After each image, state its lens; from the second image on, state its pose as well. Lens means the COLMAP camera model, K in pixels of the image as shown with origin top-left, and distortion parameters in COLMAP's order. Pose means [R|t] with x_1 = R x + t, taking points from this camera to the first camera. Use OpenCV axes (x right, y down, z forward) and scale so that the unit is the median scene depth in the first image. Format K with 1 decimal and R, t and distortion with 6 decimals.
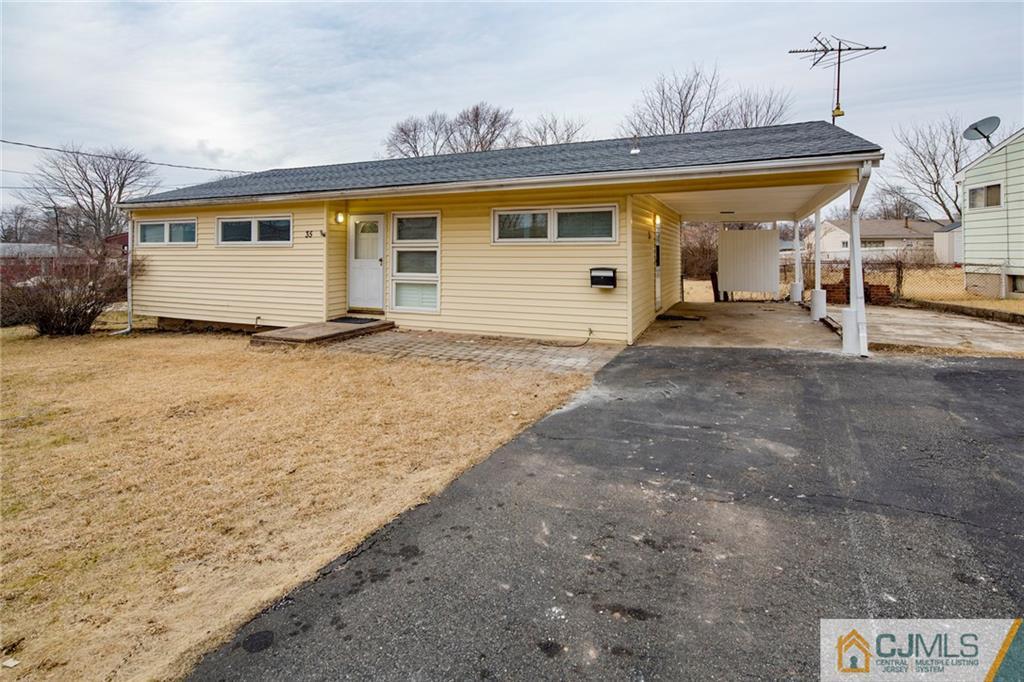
lens RADIAL K [[502.4, 0, 511.9], [0, 502.4, 256.7], [0, 0, 1]] dist [0.001134, 0.000590]
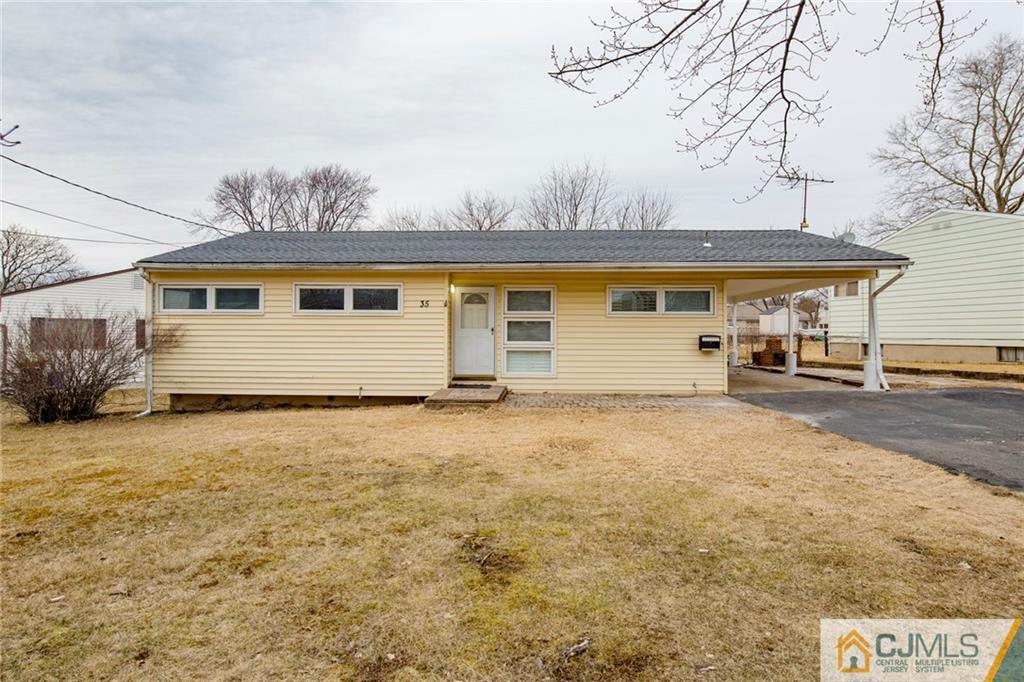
lens RADIAL K [[532.0, 0, 512.0], [0, 532.0, 341.0], [0, 0, 1]] dist [-0.000152, -0.000207]
pose [[0.932198, -0.001631, 0.361944, -0.634673], [-0.001459, 0.999965, 0.008266, 0.021703], [-0.361945, -0.008233, 0.932163, -0.073309]]
